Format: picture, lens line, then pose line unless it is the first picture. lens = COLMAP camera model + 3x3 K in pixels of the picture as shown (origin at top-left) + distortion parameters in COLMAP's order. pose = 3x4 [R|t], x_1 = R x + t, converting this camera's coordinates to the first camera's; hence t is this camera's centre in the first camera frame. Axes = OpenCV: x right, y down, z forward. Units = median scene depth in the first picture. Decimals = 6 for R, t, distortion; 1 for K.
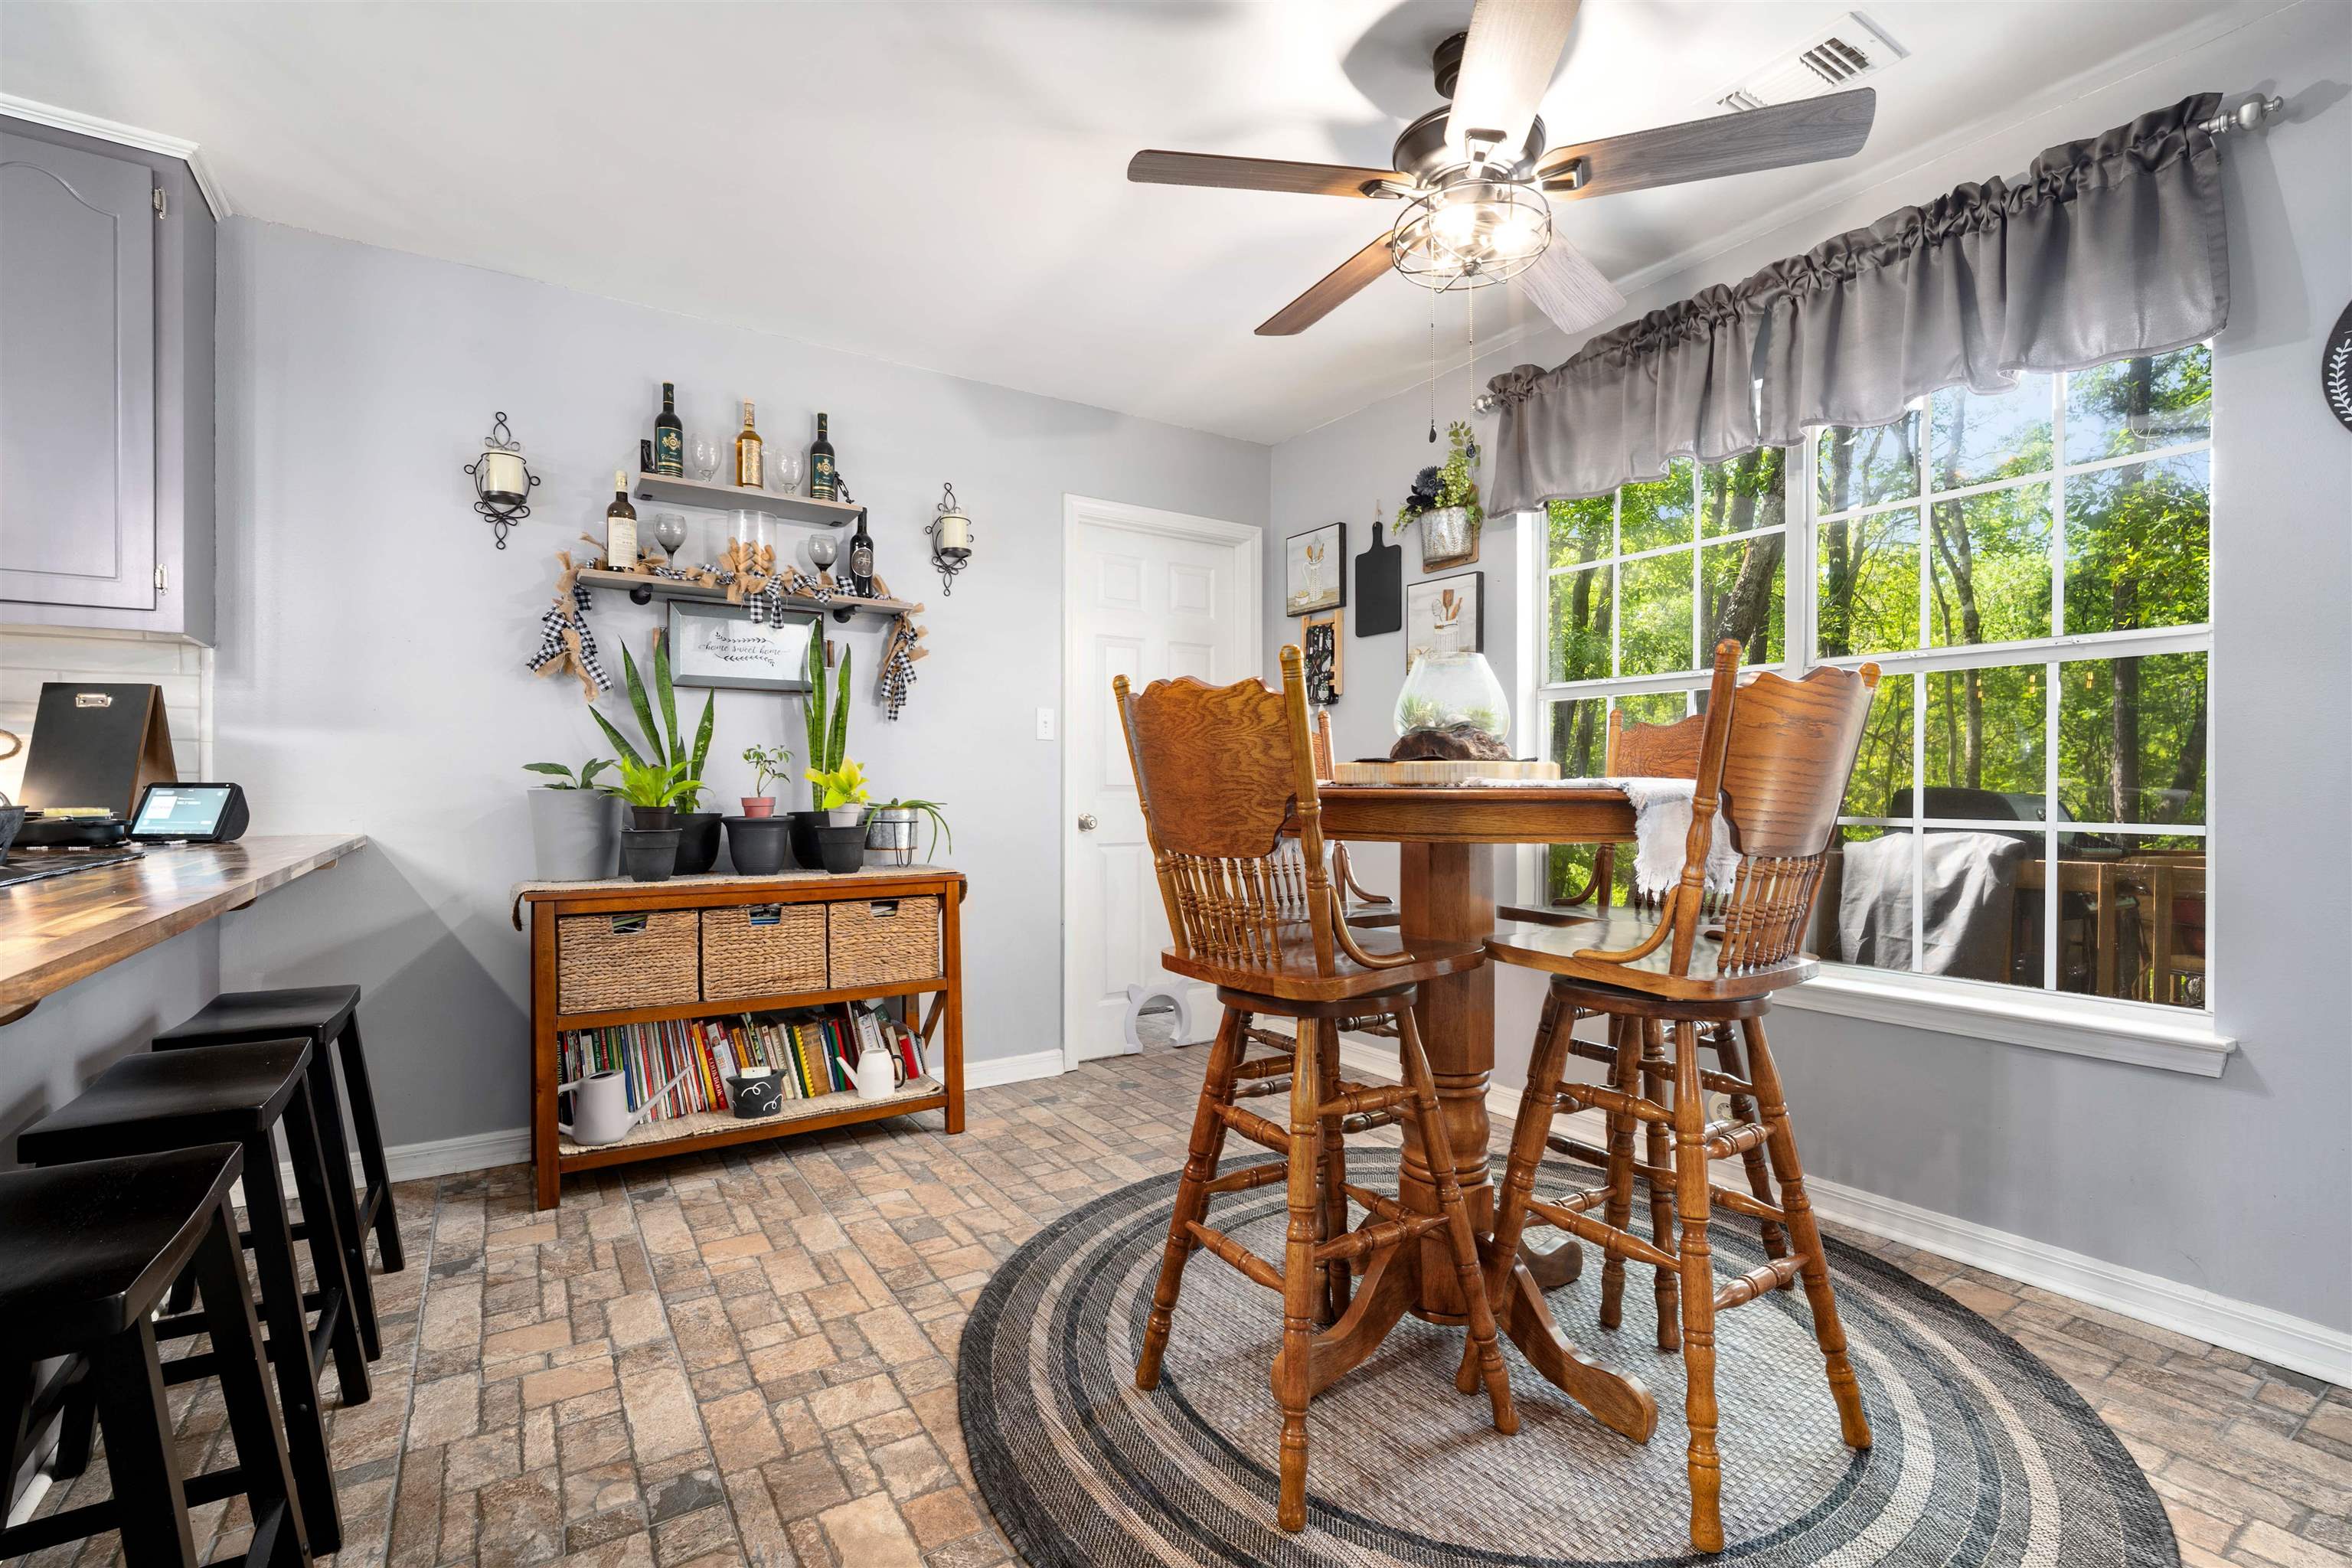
lens RADIAL K [[1028.8, 0, 1176.0], [0, 1028.8, 784.0], [0, 0, 1]] dist [-0.004582, 0.000218]
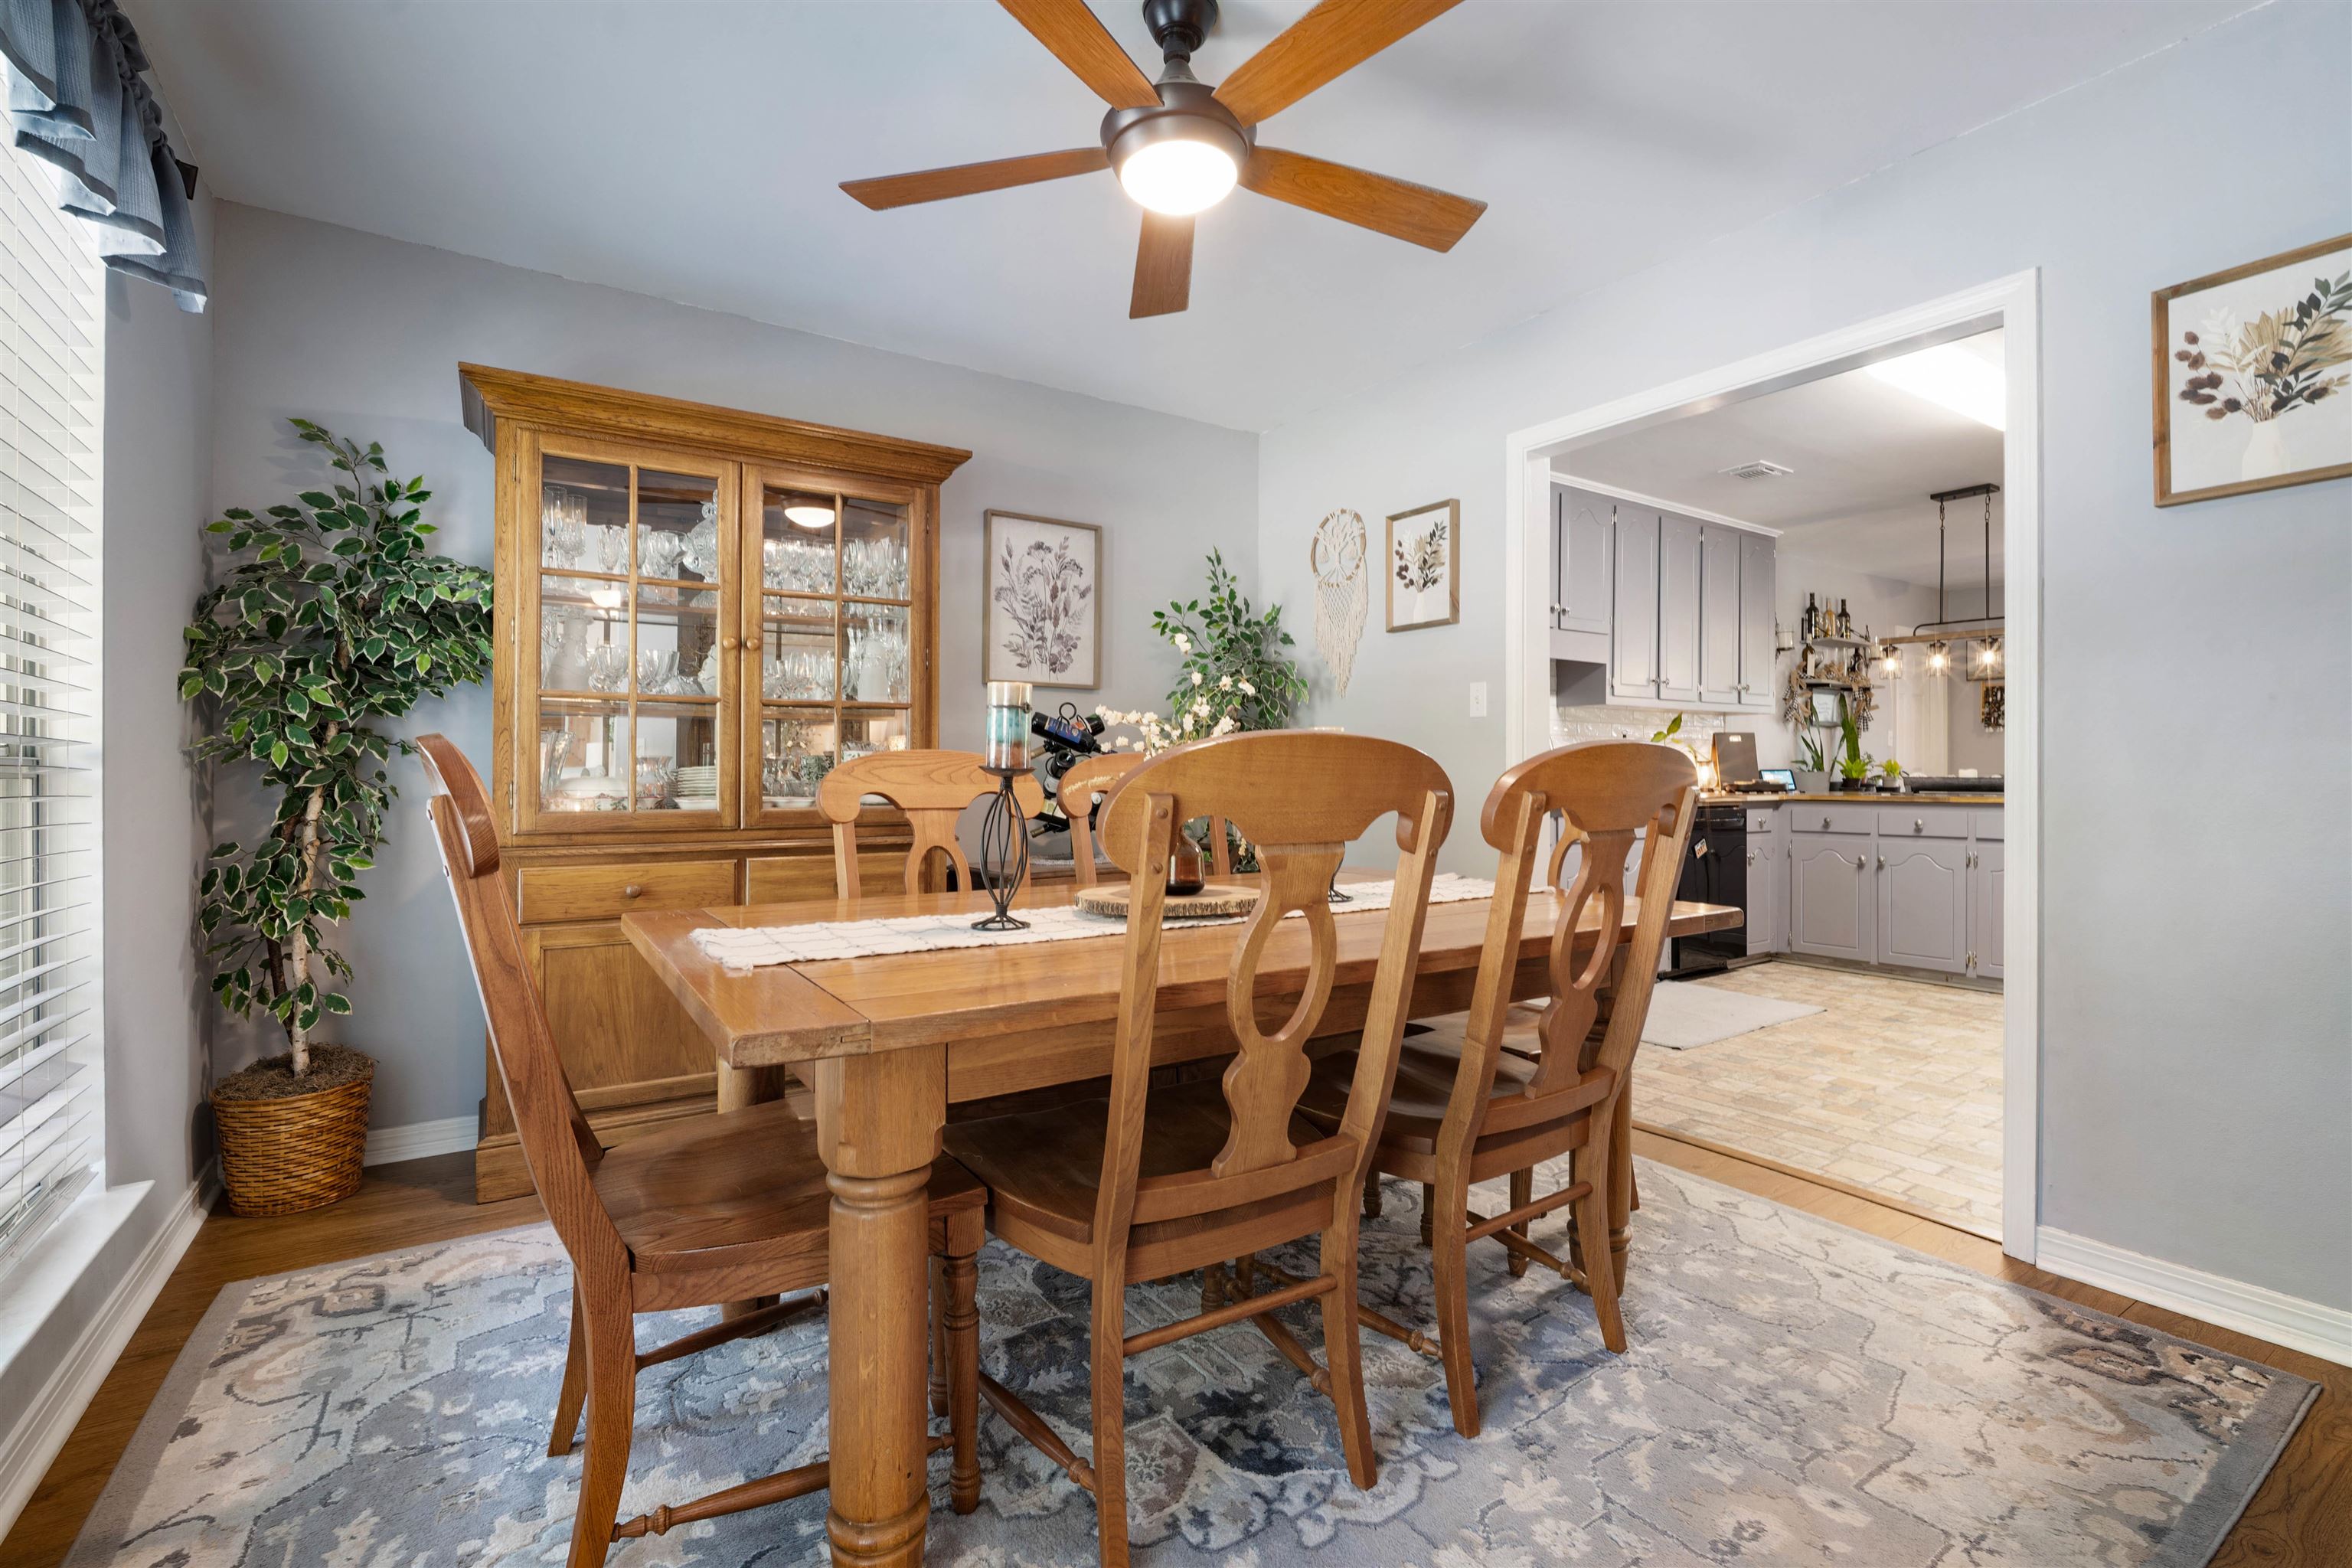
lens RADIAL K [[1057.7, 0, 1174.6], [0, 1057.7, 763.4], [0, 0, 1]] dist [-0.000596, -0.000069]
pose [[0.999713, -0.004707, 0.023491, -1.733058], [0.004739, 0.999988, -0.001282, -0.013701], [-0.023485, 0.001393, 0.999723, -1.157506]]
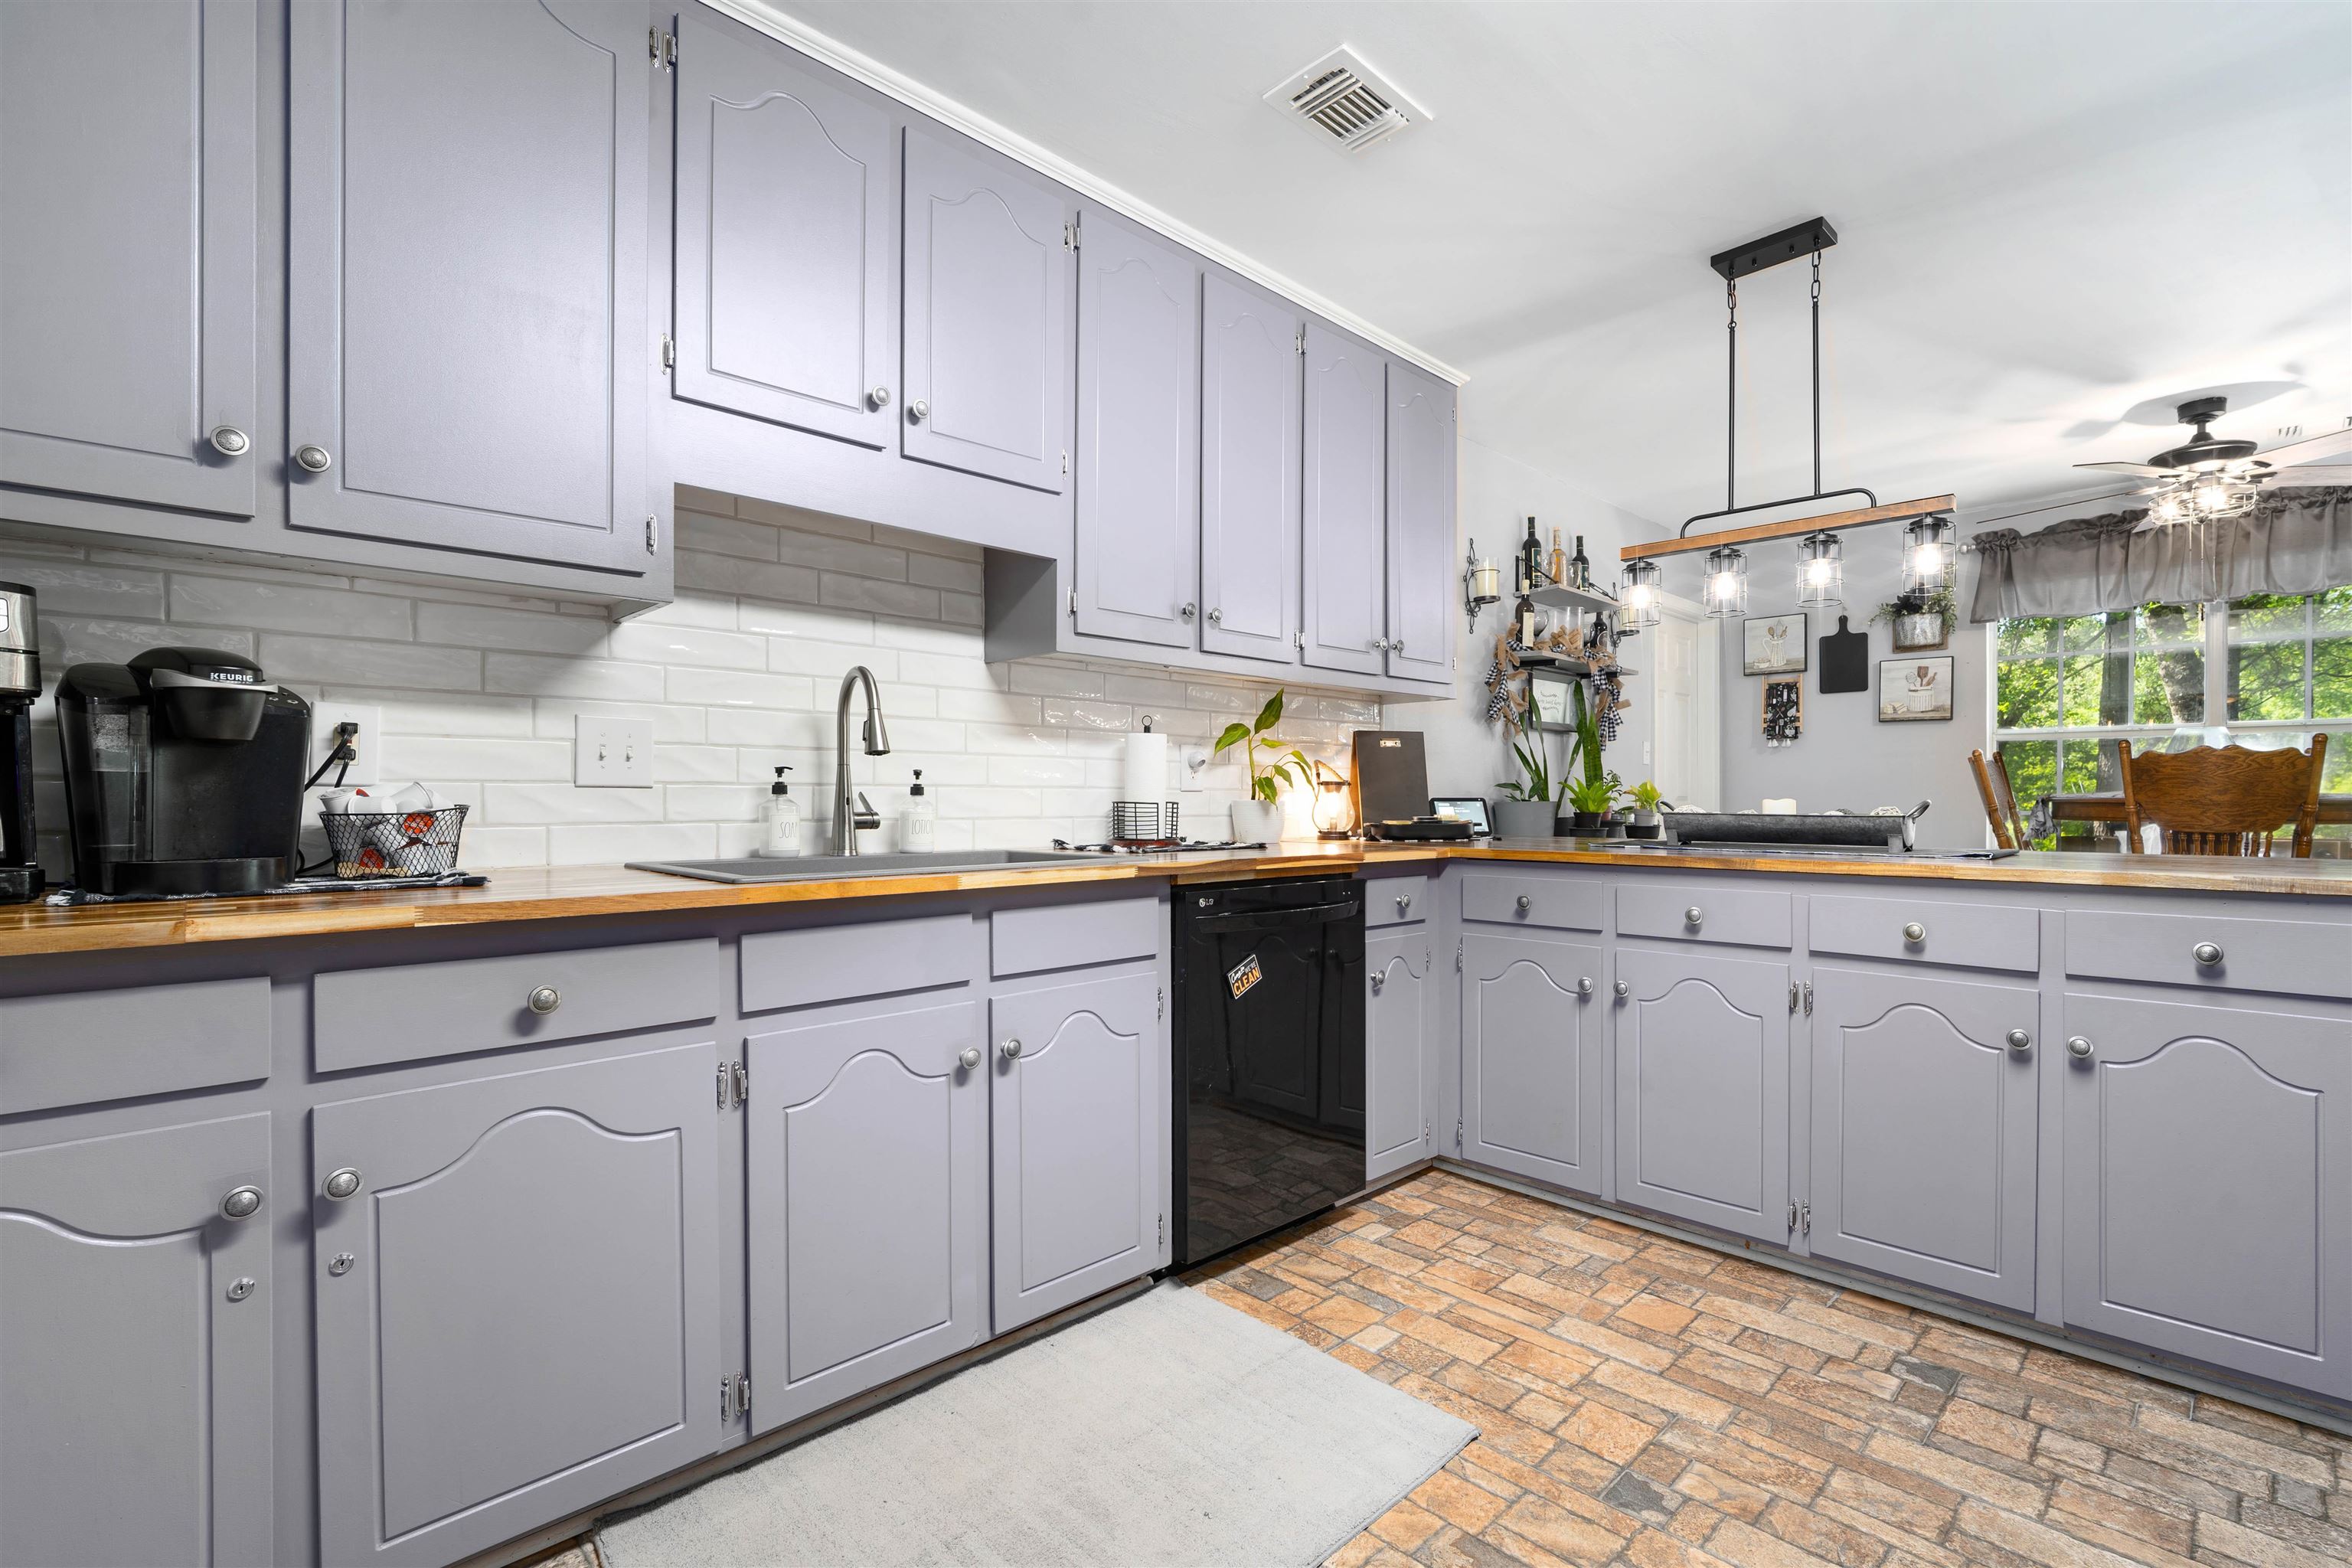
lens RADIAL K [[1028.8, 0, 1176.0], [0, 1028.8, 784.0], [0, 0, 1]] dist [-0.004582, 0.000218]
pose [[0.983193, 0.000276, 0.182571, -1.096055], [0.001192, 0.999968, -0.007926, -0.006421], [-0.182567, 0.008011, 0.983161, -0.278561]]
